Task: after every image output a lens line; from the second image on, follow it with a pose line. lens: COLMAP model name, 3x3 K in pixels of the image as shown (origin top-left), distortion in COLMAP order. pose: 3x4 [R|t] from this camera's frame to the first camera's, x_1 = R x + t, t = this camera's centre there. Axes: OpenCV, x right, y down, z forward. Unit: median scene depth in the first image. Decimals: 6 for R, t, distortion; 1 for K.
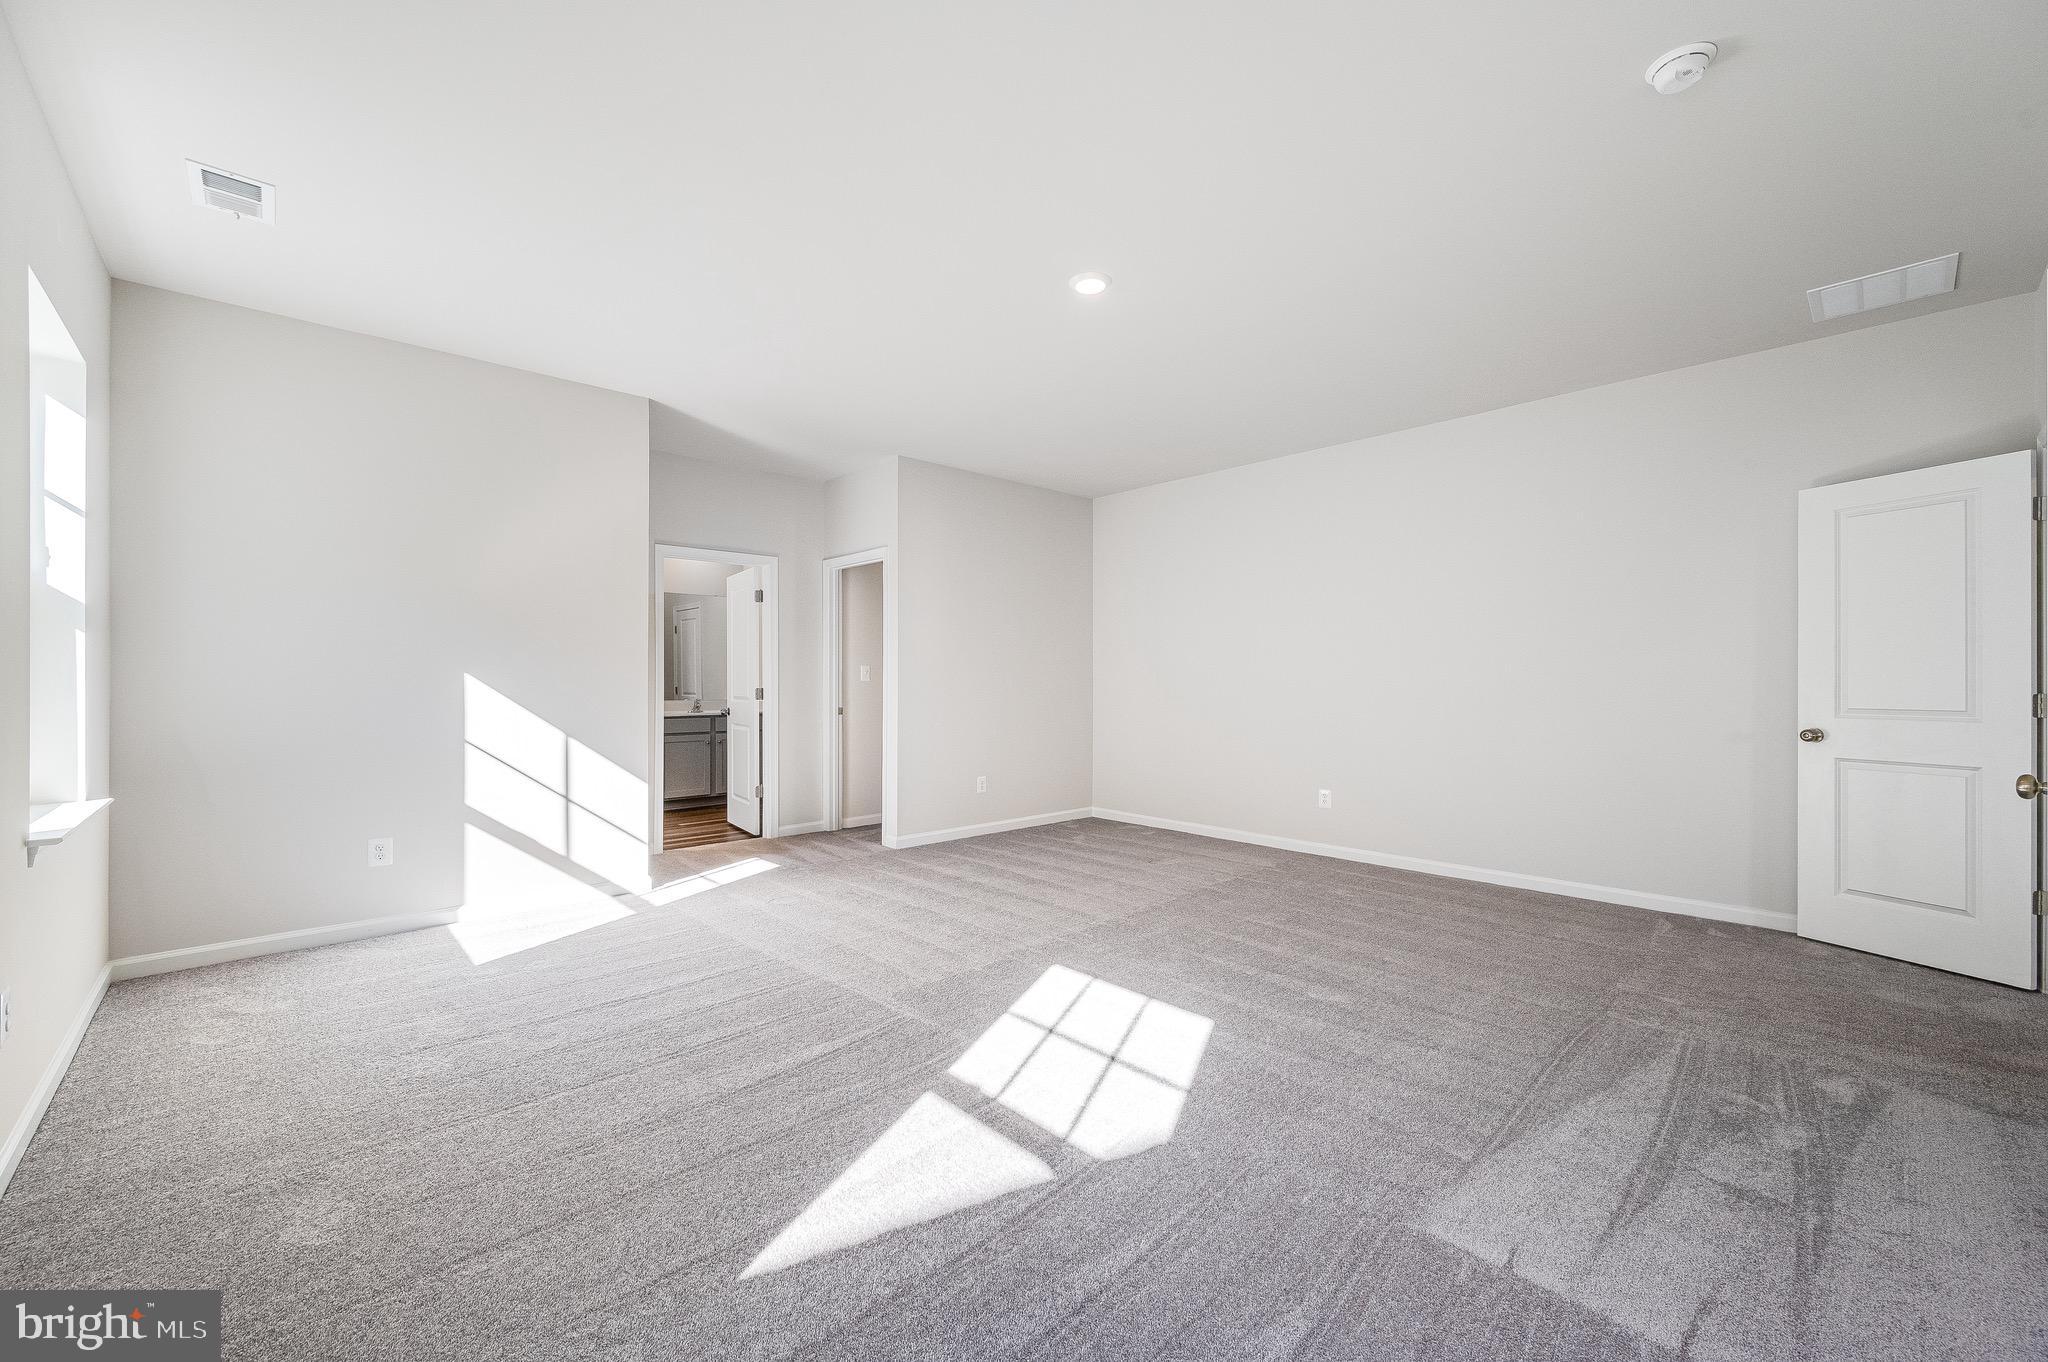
lens RADIAL K [[810.3, 0, 1026.0], [0, 810.3, 688.6], [0, 0, 1]] dist [0.001115, 0.000285]
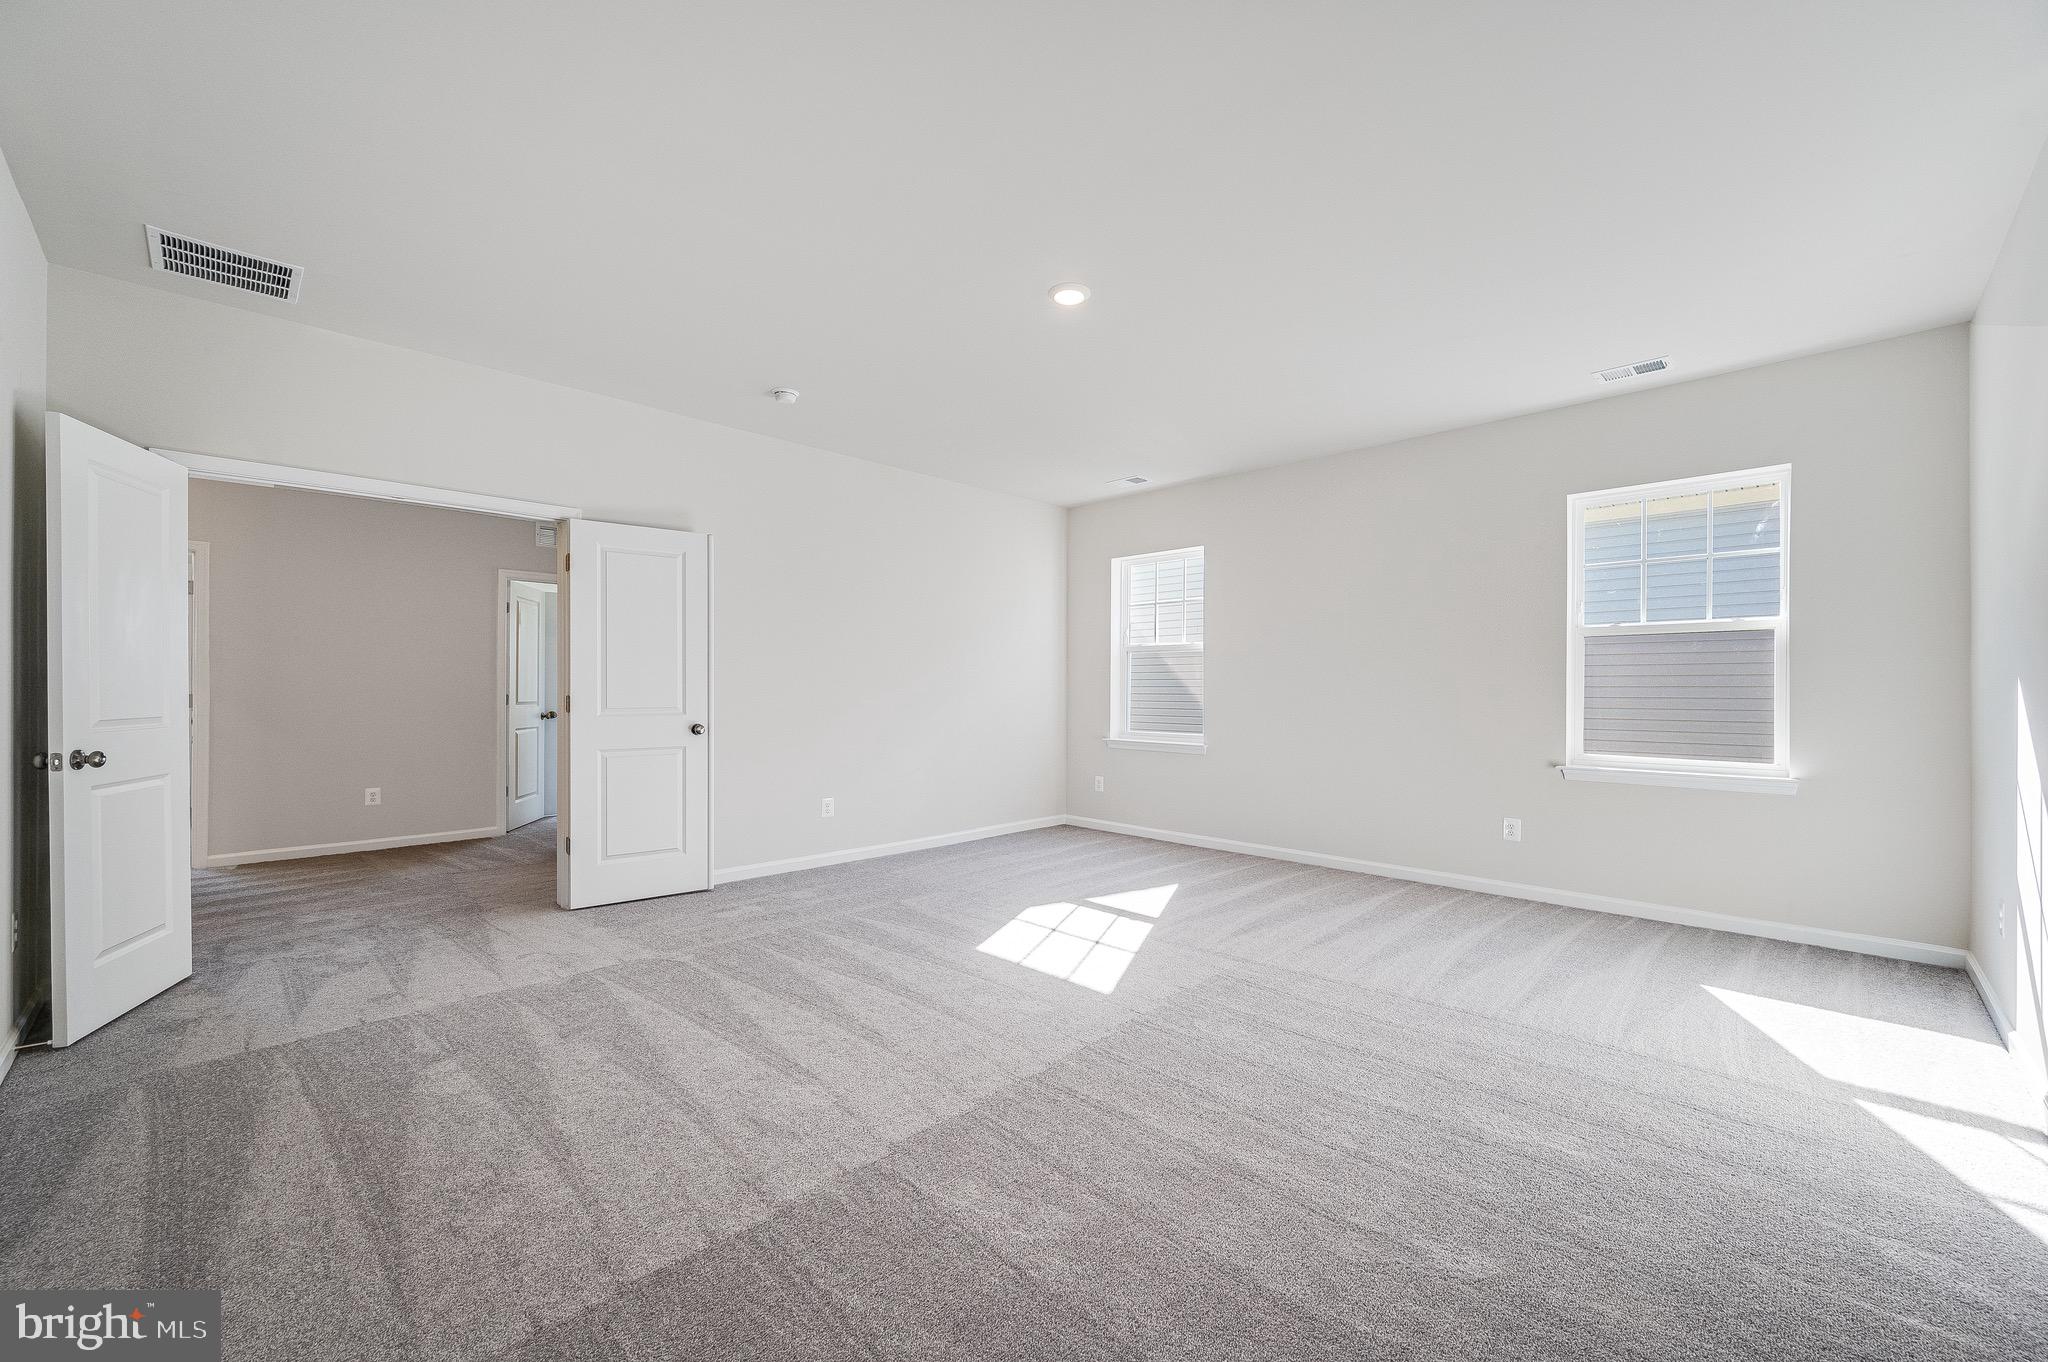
lens RADIAL K [[770.4, 0, 1065.8], [0, 770.4, 691.3], [0, 0, 1]] dist [-0.000211, 0.000017]
pose [[-0.997376, 0.005552, -0.072181, 0.150804], [0.005021, 0.999959, 0.007537, -0.013034], [0.072219, 0.007154, -0.997363, 1.932417]]
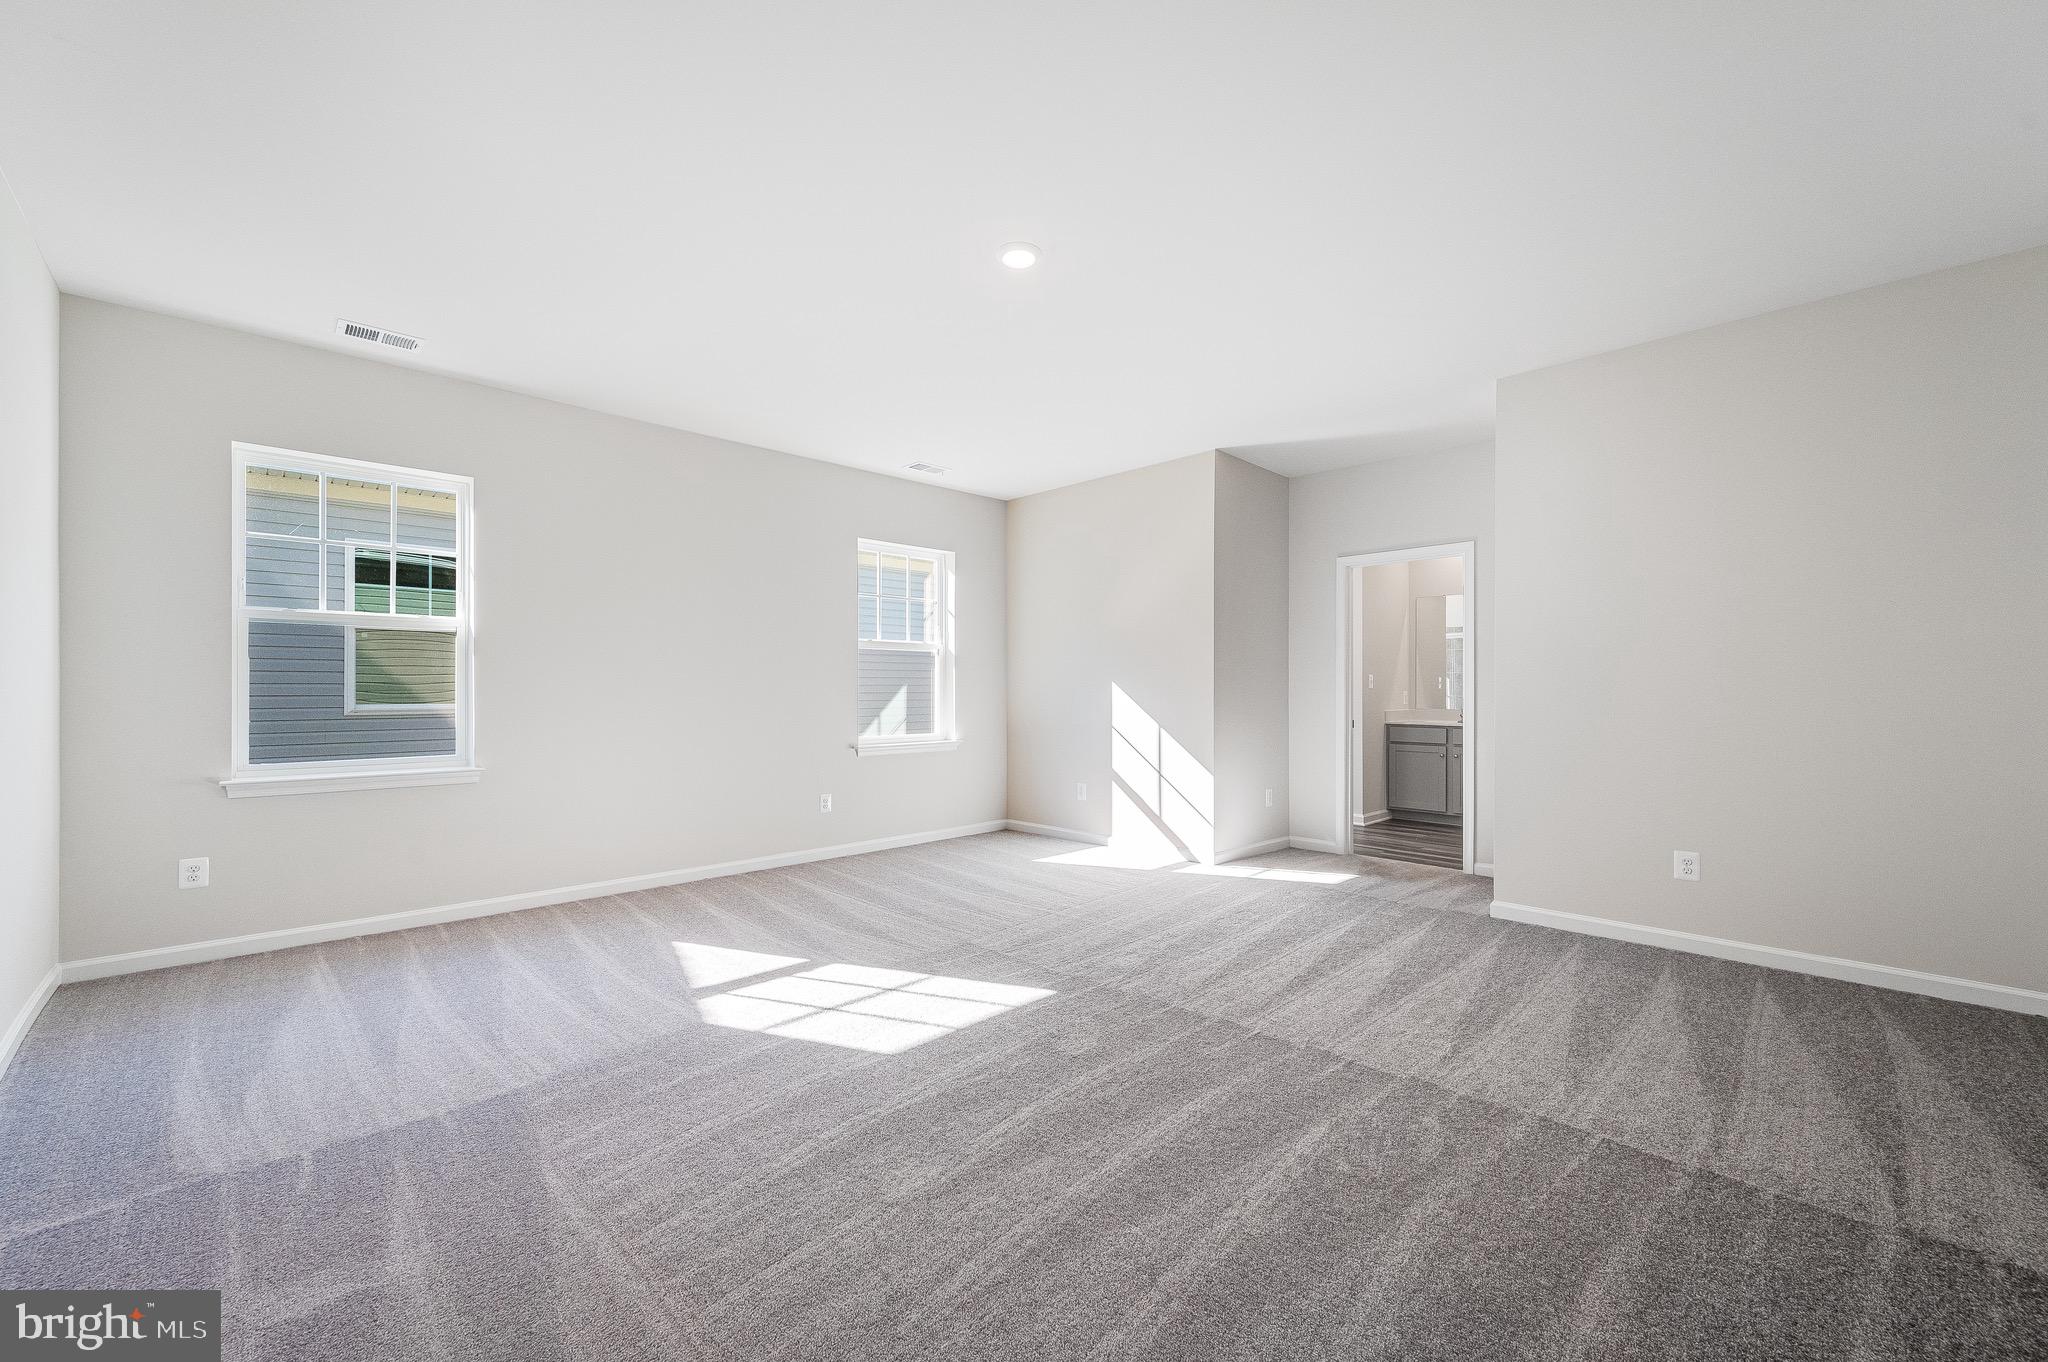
lens RADIAL K [[810.3, 0, 1026.0], [0, 810.3, 688.6], [0, 0, 1]] dist [0.001115, 0.000285]
pose [[0.028983, 0.002268, -0.999577, 1.006843], [-0.012216, 0.999924, 0.001914, -0.010357], [0.999505, 0.012155, 0.029008, 0.974846]]
